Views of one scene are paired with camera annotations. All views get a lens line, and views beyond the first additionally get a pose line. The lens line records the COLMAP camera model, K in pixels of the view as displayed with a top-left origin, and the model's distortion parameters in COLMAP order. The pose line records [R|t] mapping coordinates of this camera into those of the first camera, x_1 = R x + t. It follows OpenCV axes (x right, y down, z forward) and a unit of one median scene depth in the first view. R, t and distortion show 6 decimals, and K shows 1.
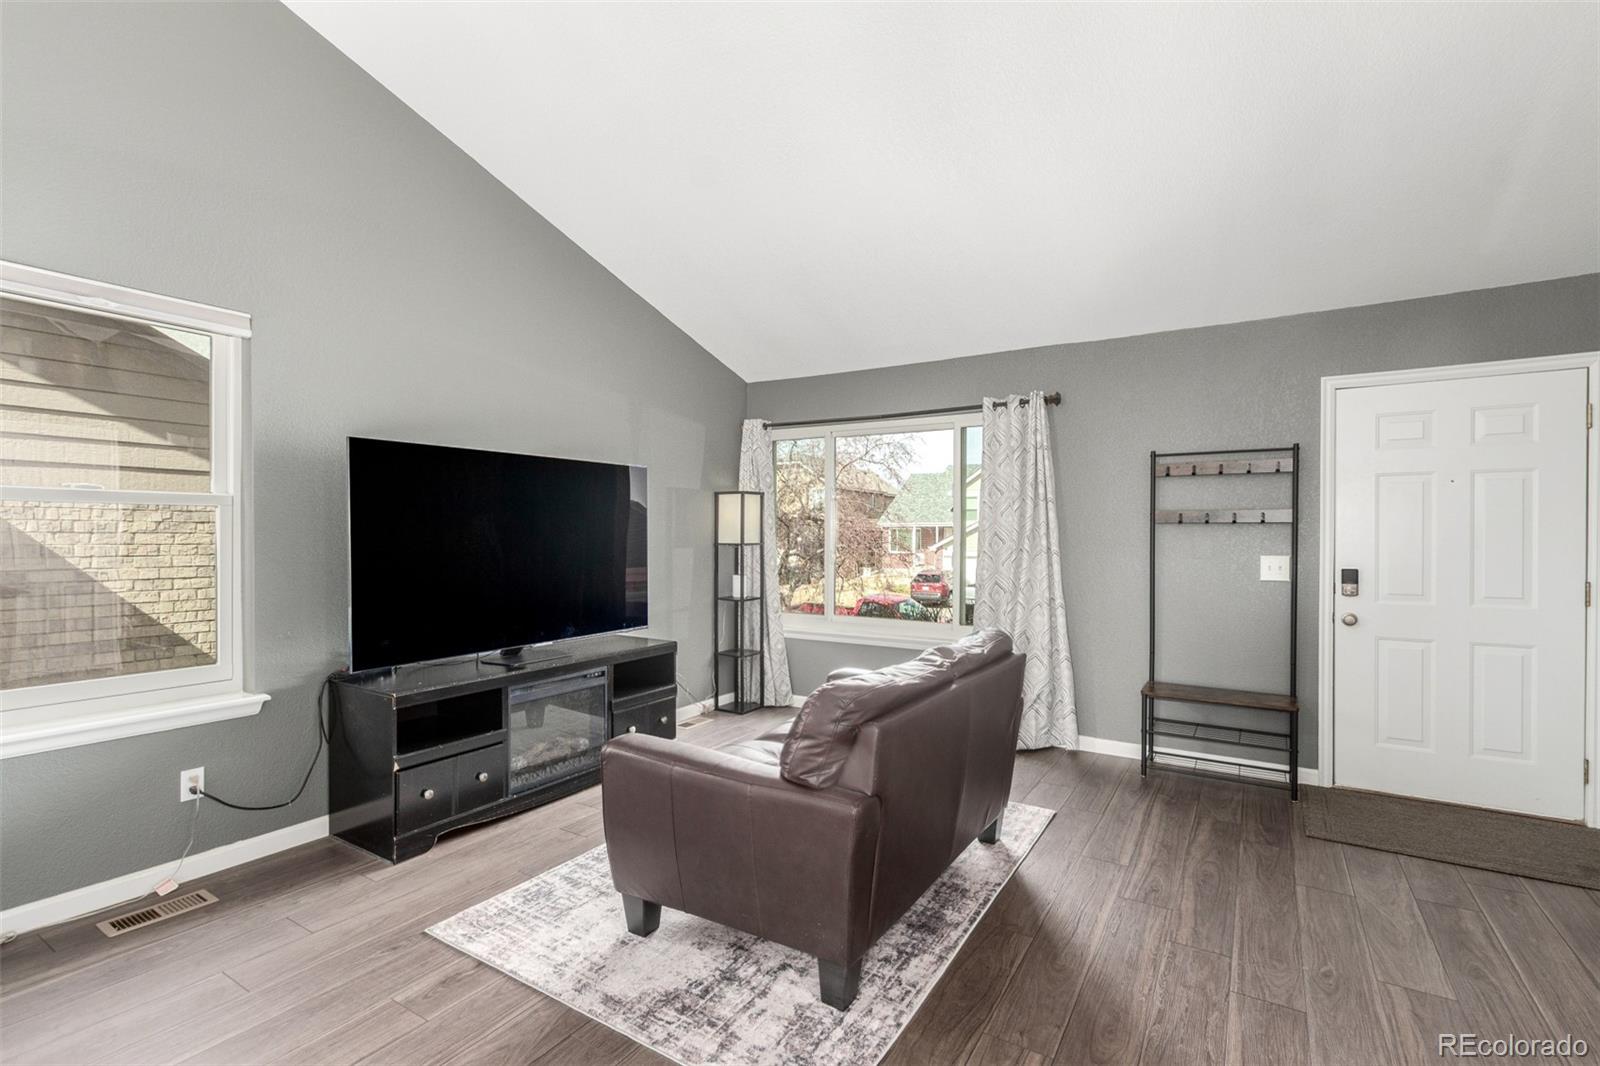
lens RADIAL K [[741.7, 0, 795.9], [0, 741.7, 539.5], [0, 0, 1]] dist [0.000312, 0.000021]
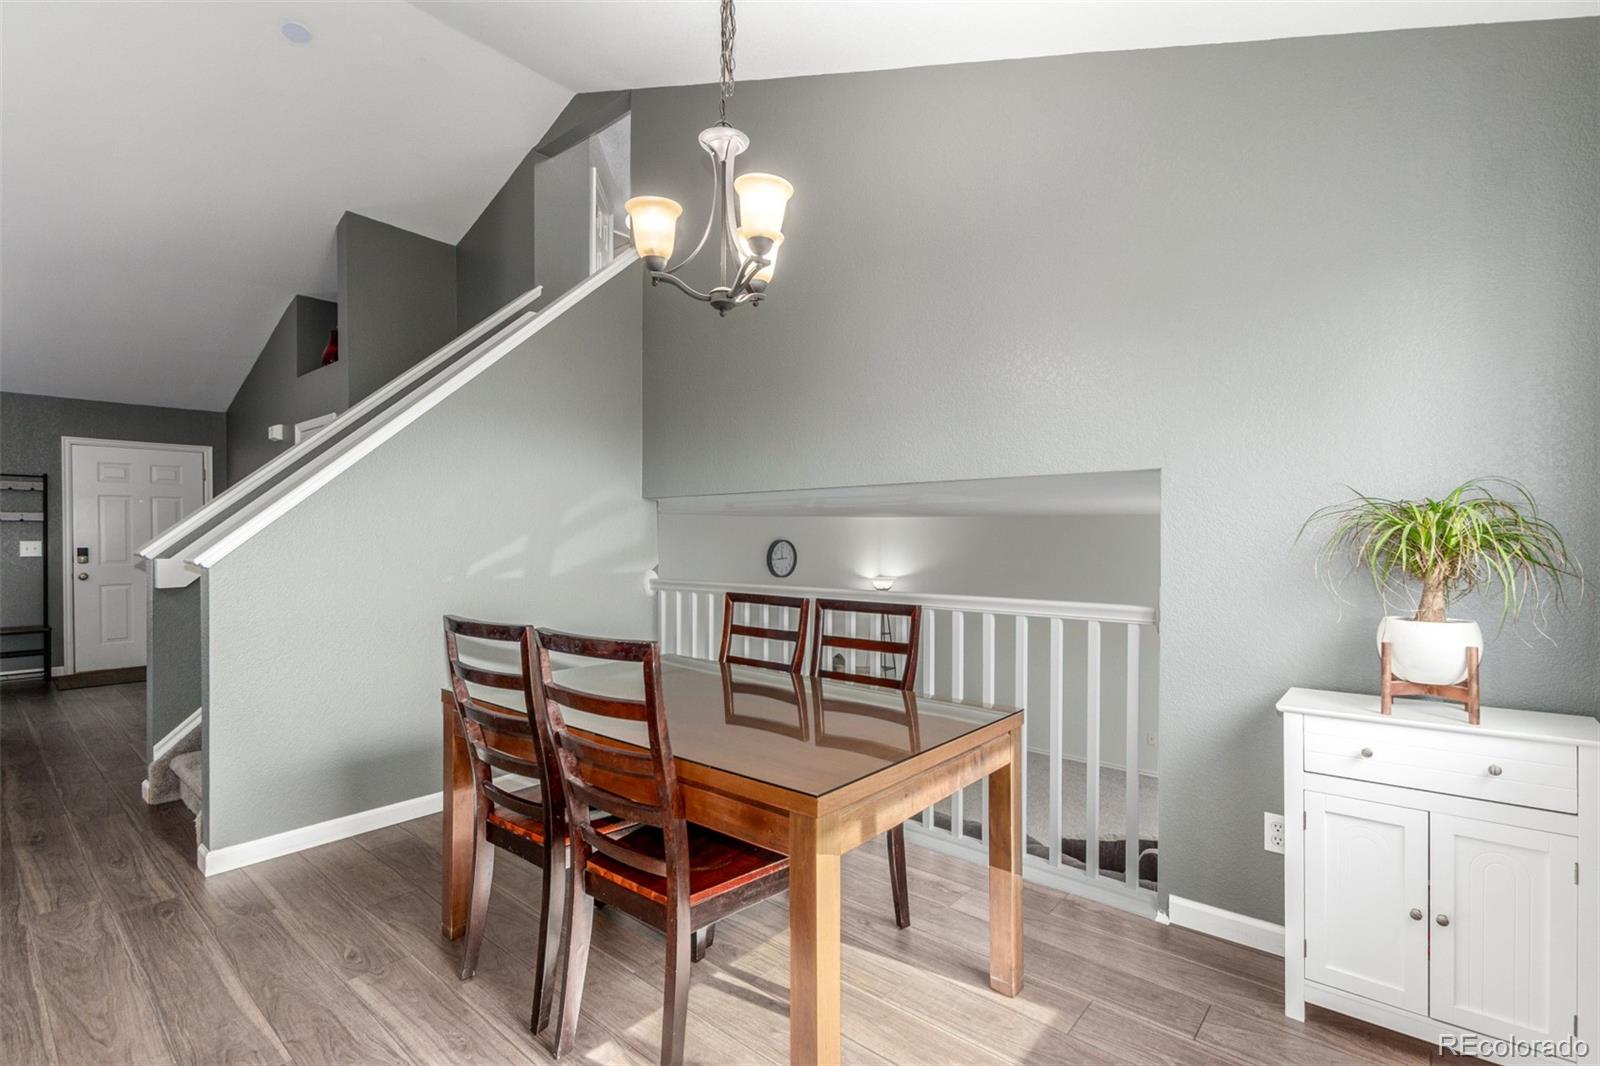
lens RADIAL K [[741.7, 0, 798.2], [0, 741.7, 545.7], [0, 0, 1]] dist [0.000312, 0.000021]
pose [[0.186265, -0.010829, 0.982440, -0.665966], [0.012120, 0.999889, 0.008723, 0.039845], [-0.982425, 0.010282, 0.186376, -0.994996]]
